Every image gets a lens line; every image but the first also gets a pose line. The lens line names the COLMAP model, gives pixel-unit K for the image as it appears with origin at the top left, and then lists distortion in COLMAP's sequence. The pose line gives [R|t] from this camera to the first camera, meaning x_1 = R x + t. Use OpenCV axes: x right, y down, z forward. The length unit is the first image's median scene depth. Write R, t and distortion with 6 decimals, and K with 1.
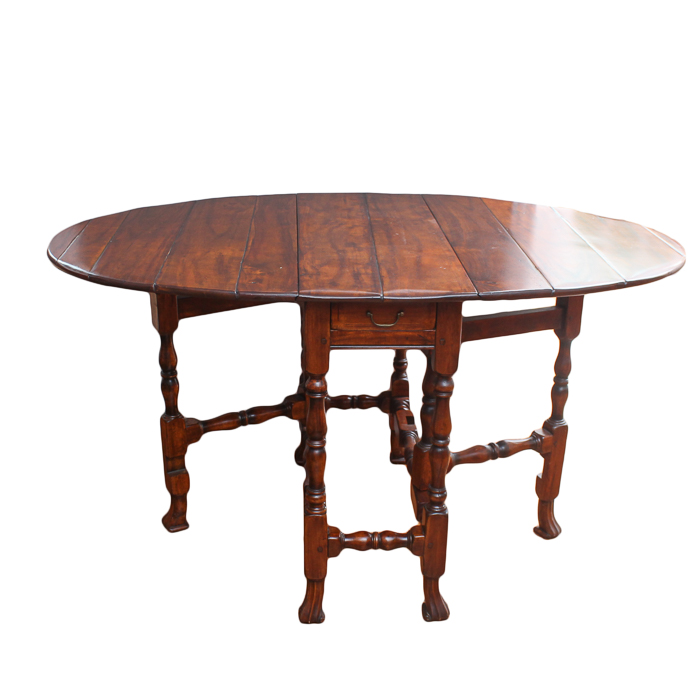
lens RADIAL K [[1024.6, 0, 347.4], [0, 1024.6, 354.1], [0, 0, 1]] dist [-0.175999, 0.000000]
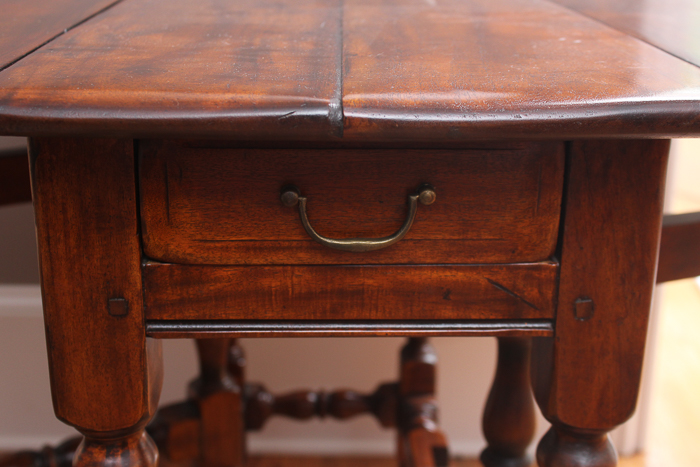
lens RADIAL K [[993.0, 0, 353.0], [0, 993.0, 228.3], [0, 0, 1]] dist [-0.067010, 0.000000]
pose [[0.999922, 0.000684, -0.012490, 0.033426], [-0.001281, 0.998856, -0.047809, -0.017712], [0.012443, 0.047821, 0.998778, 0.660813]]
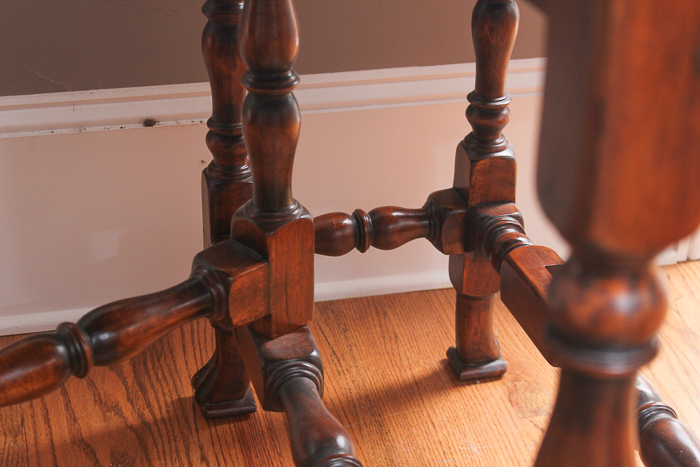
lens RADIAL K [[1328.2, 0, 353.6], [0, 1328.2, 231.3], [0, 0, 1]] dist [0.059627, 0.000000]
pose [[0.973493, -0.102010, 0.204710, -0.110941], [0.075873, 0.988380, 0.131712, -0.016046], [-0.215767, -0.112689, 0.969920, 0.699010]]
